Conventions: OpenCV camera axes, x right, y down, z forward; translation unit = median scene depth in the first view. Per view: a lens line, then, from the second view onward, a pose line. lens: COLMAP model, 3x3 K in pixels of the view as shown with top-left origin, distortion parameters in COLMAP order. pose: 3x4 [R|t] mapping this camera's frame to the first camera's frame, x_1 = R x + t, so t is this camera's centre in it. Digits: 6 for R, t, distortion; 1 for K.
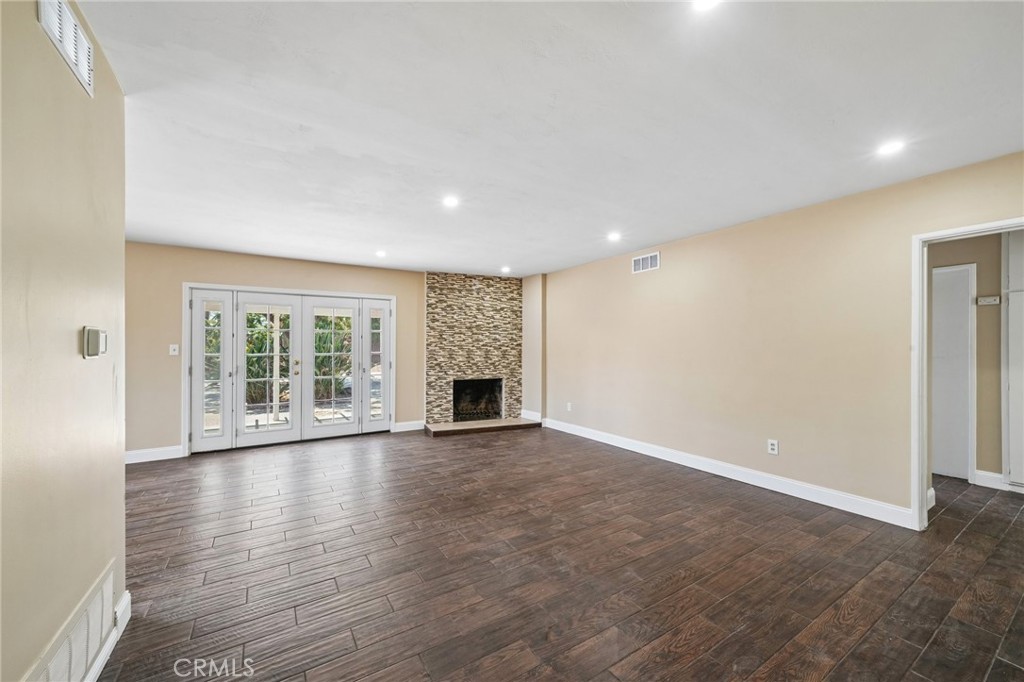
lens RADIAL K [[386.9, 0, 510.4], [0, 386.9, 344.7], [0, 0, 1]] dist [0.000601, 0.000195]
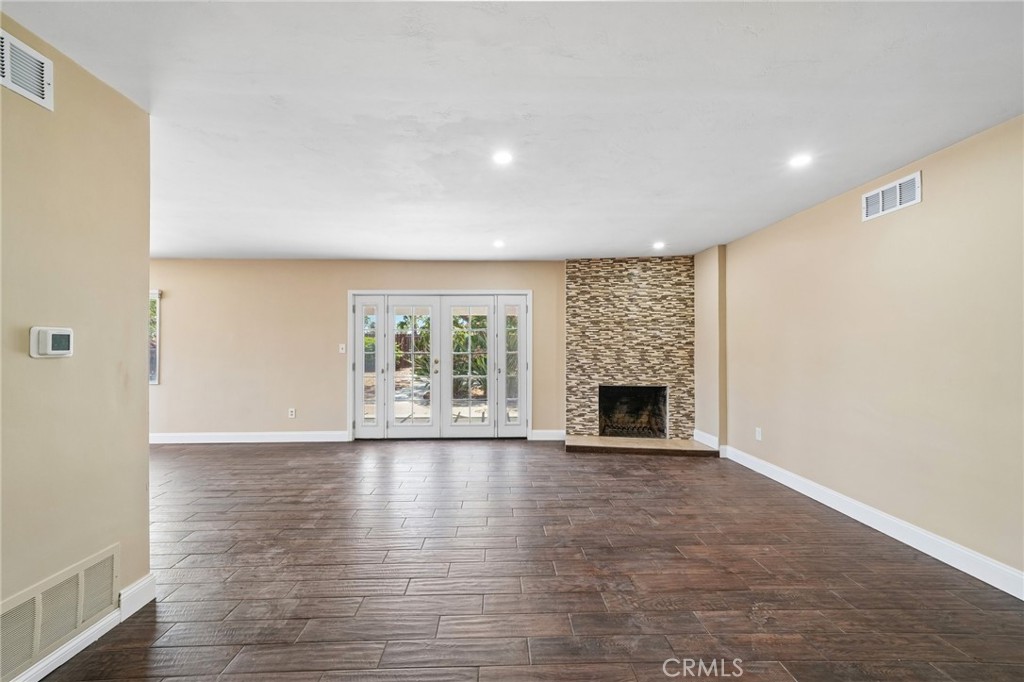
lens RADIAL K [[398.4, 0, 509.3], [0, 398.4, 340.8], [0, 0, 1]] dist [0.003308, 0.000133]
pose [[0.859030, -0.007008, -0.511878, 0.128888], [0.002867, 0.999956, -0.008877, 0.001134], [0.511918, 0.006158, 0.859012, 0.161473]]
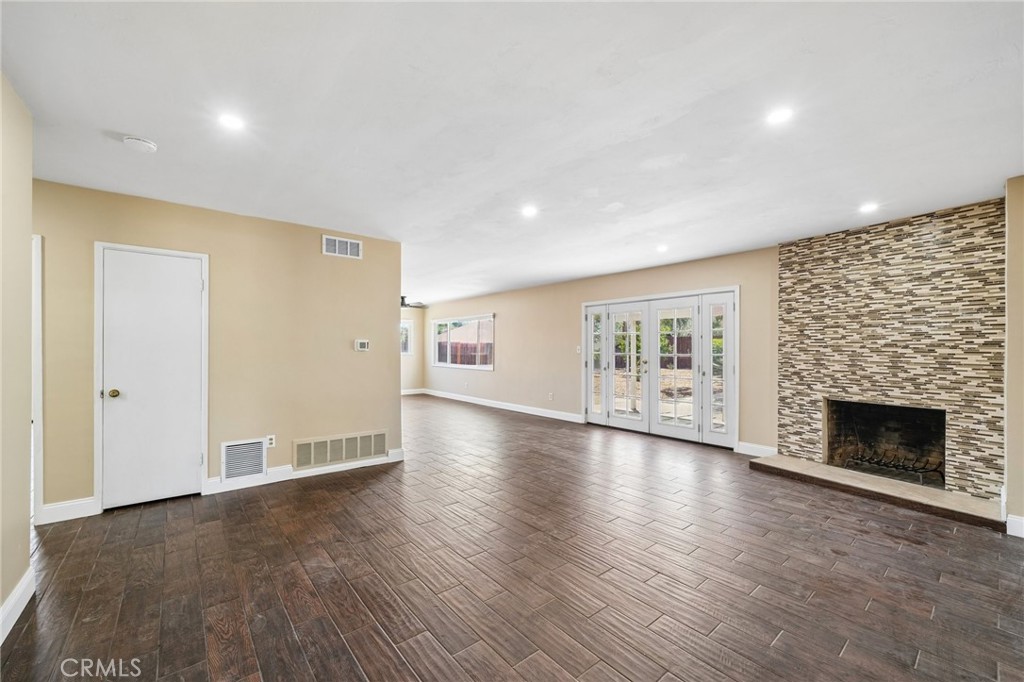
lens RADIAL K [[414.0, 0, 513.6], [0, 414.0, 346.4], [0, 0, 1]] dist [-0.001581, -0.000267]
pose [[0.123328, -0.003118, -0.992361, 0.481447], [0.003170, 0.999991, -0.002748, 0.003110], [0.992361, -0.002807, 0.123336, 0.402345]]
